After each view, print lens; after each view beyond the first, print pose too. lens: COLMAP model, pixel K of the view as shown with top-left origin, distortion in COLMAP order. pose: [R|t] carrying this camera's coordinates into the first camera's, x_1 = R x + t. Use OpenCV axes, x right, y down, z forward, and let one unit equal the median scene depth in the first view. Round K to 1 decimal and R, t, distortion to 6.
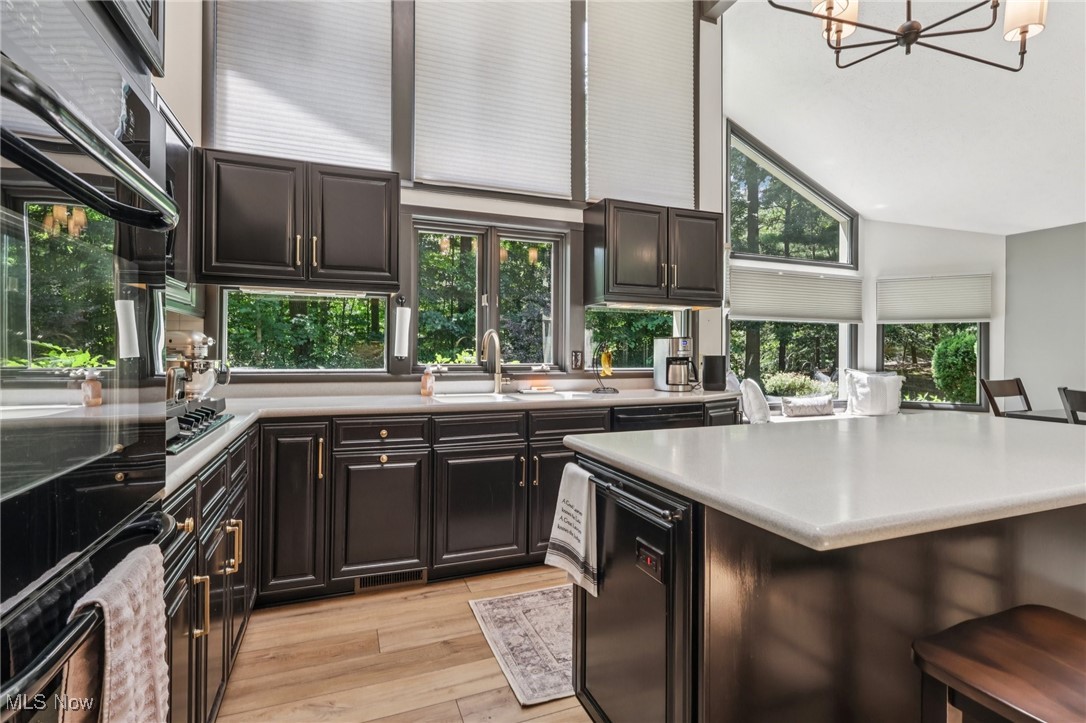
lens RADIAL K [[517.6, 0, 542.2], [0, 517.6, 353.5], [0, 0, 1]] dist [-0.006422, 0.001600]
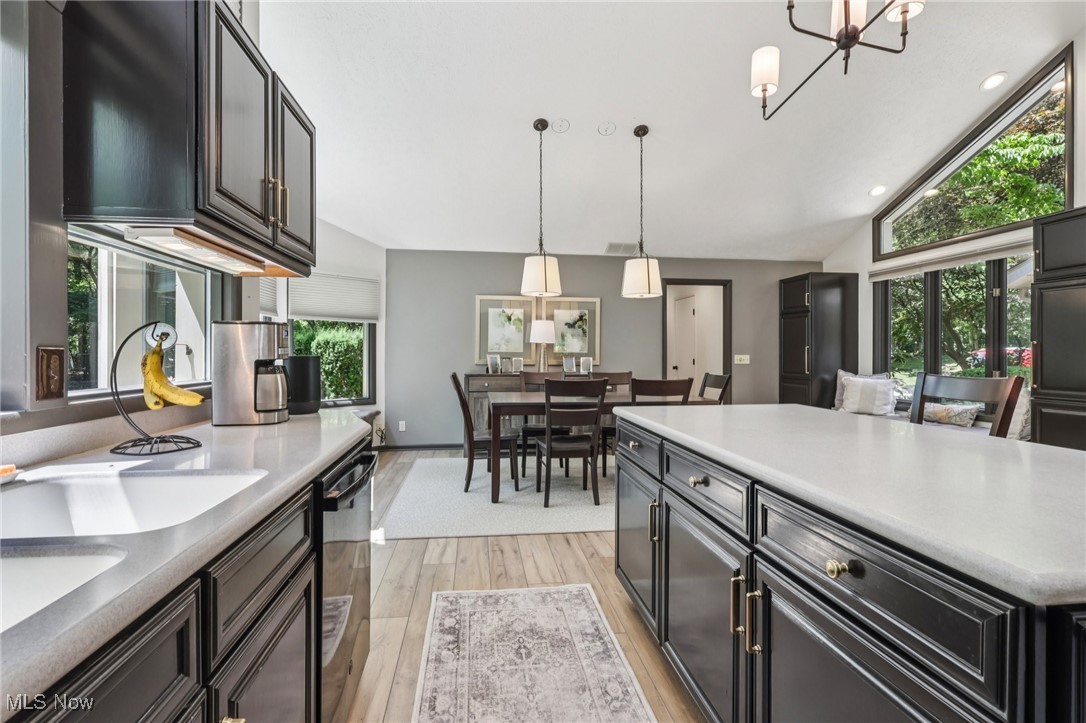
lens RADIAL K [[517.6, 0, 543.6], [0, 517.6, 355.2], [0, 0, 1]] dist [-0.006422, 0.001600]
pose [[0.245084, -0.012271, 0.969424, -0.312509], [0.007051, 0.999916, 0.010874, -0.003638], [-0.969476, 0.004171, 0.245150, 0.898246]]
